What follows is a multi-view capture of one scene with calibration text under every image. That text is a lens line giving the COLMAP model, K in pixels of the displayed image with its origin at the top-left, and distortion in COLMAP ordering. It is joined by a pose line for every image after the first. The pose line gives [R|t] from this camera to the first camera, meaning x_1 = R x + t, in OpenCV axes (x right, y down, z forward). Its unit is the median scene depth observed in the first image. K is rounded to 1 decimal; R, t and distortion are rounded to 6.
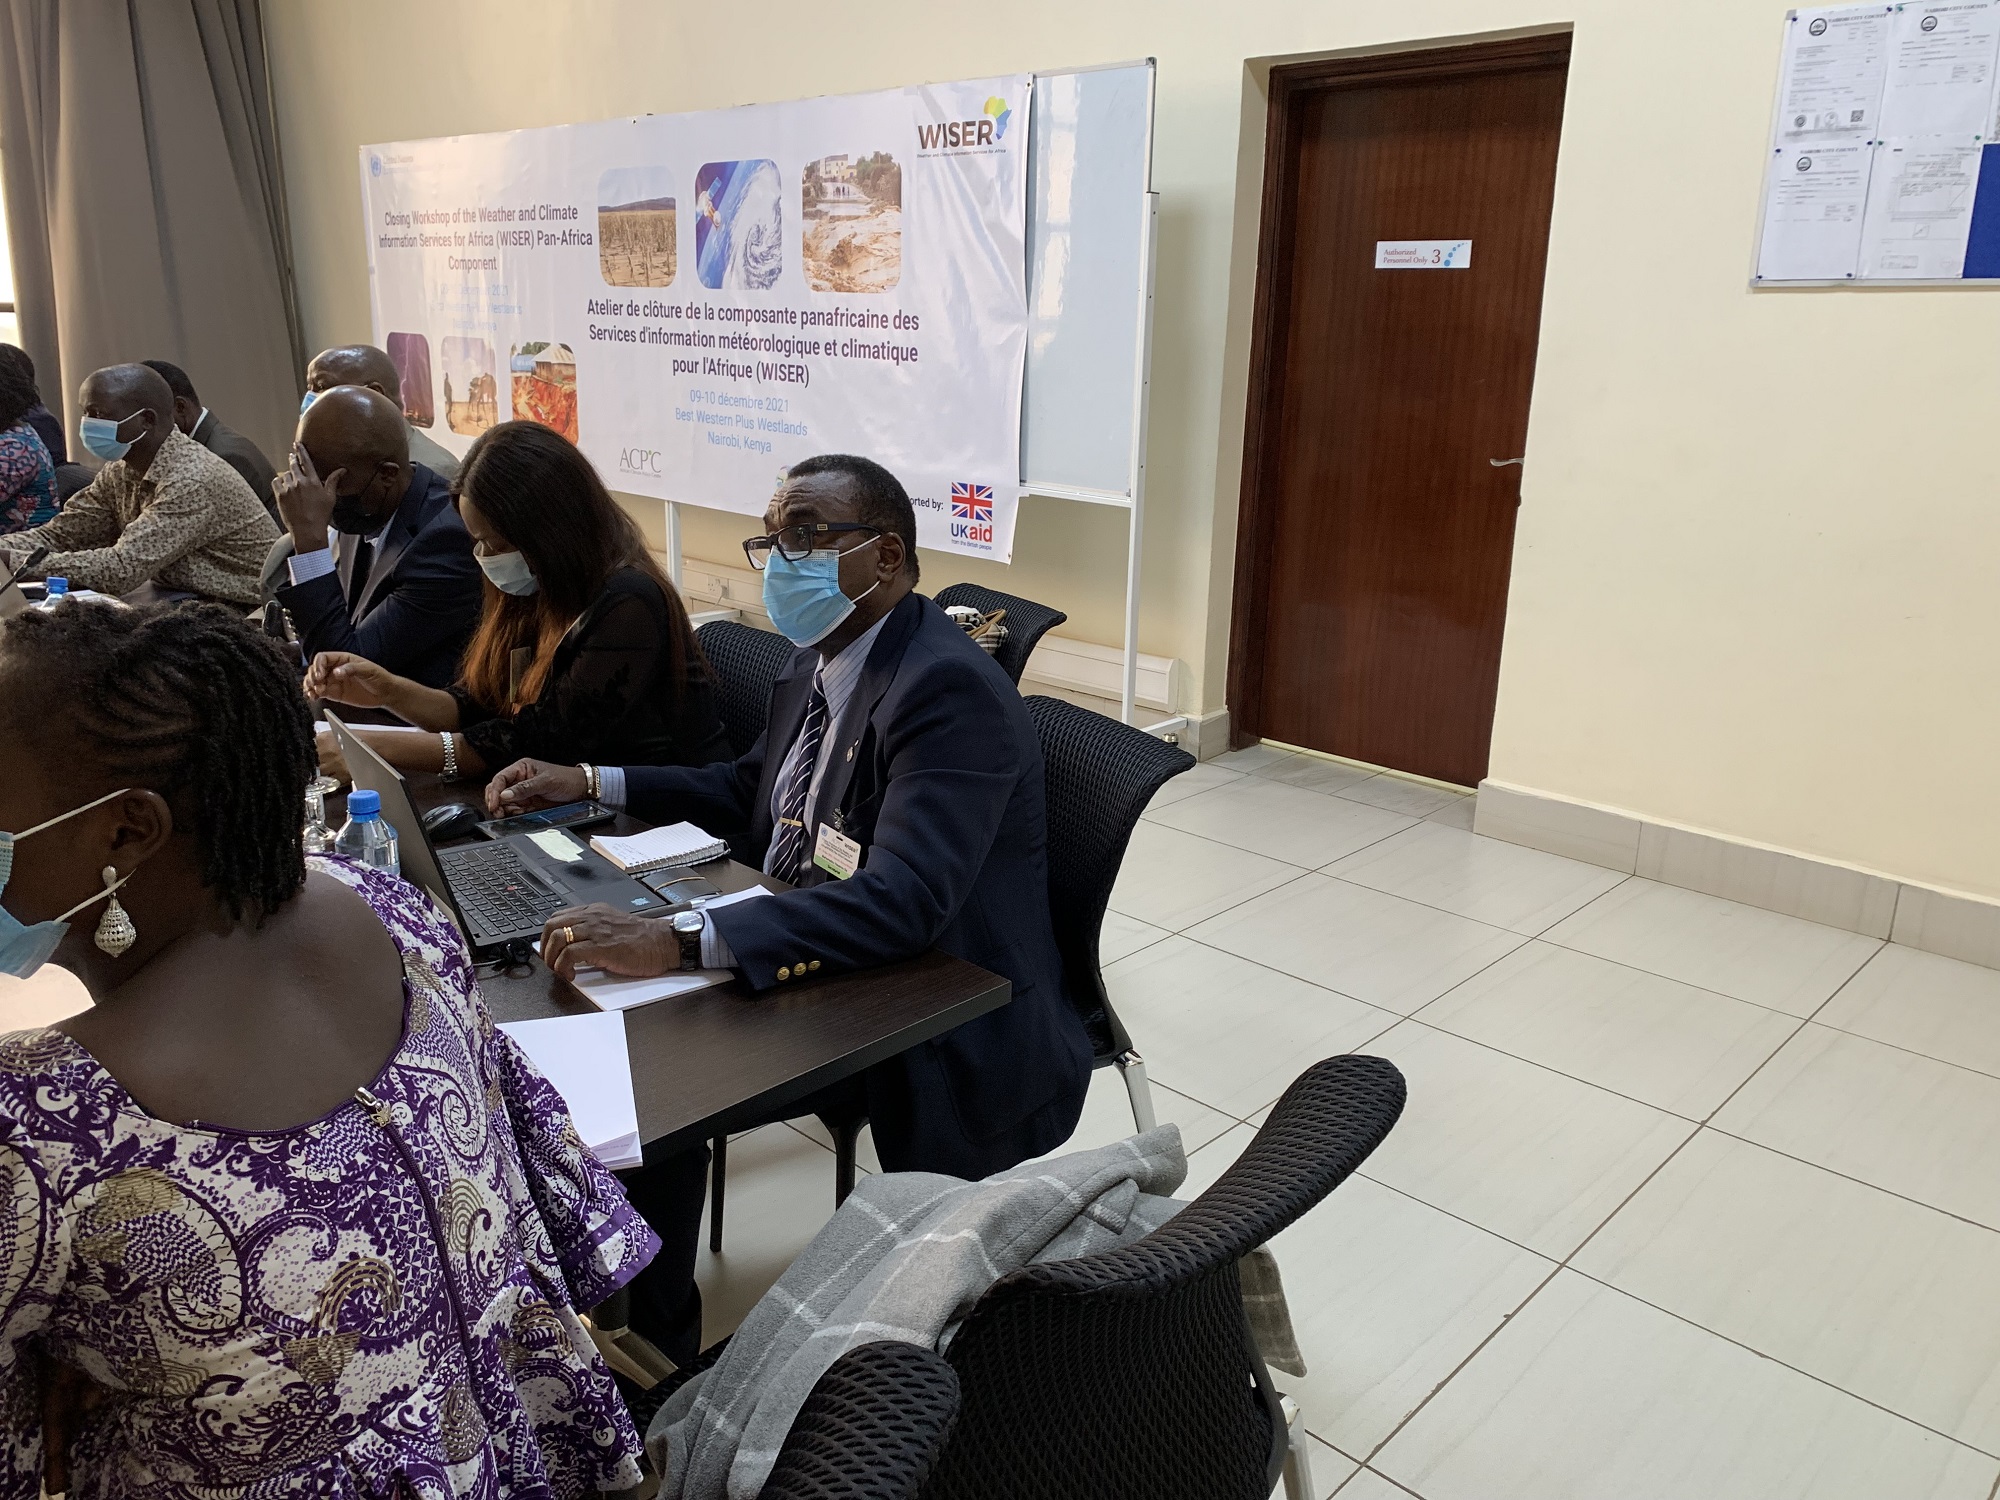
lens RADIAL K [[1560.8, 0, 912.9], [0, 1560.8, 736.1], [0, 0, 1]] dist [0.098772, -0.101926]
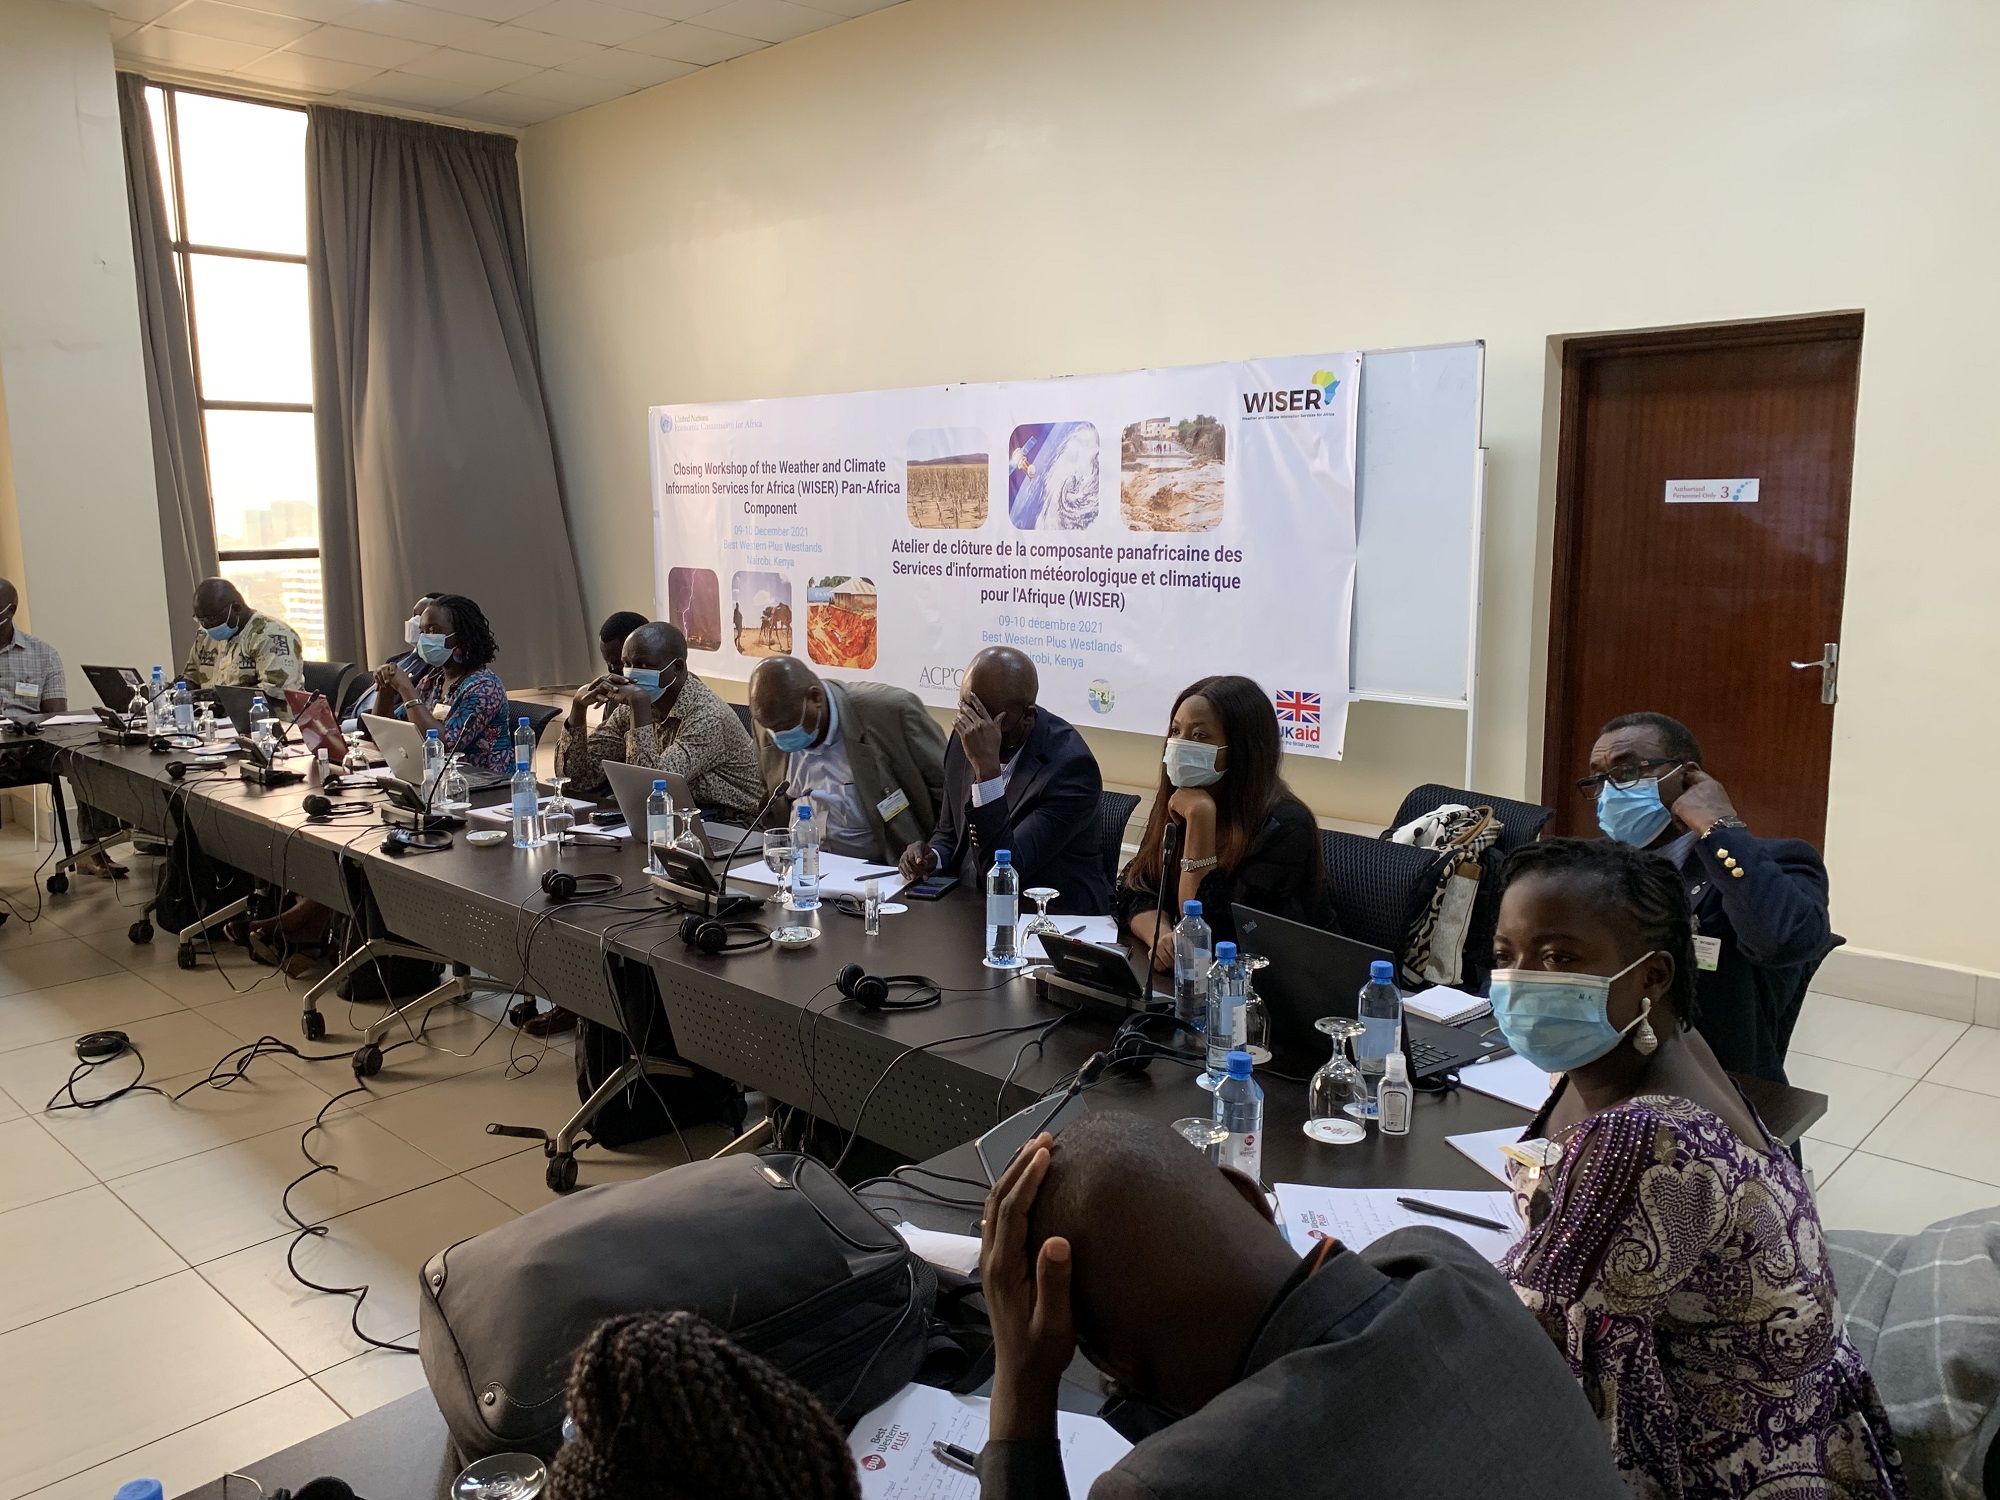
lens RADIAL K [[1545.6, 0, 971.1], [0, 1545.6, 759.8], [0, 0, 1]] dist [0.208766, -0.237299]
pose [[0.998946, -0.031451, 0.033439, -0.229543], [0.034670, 0.994332, -0.100512, -0.004237], [-0.030089, 0.101566, 0.994374, -0.121549]]
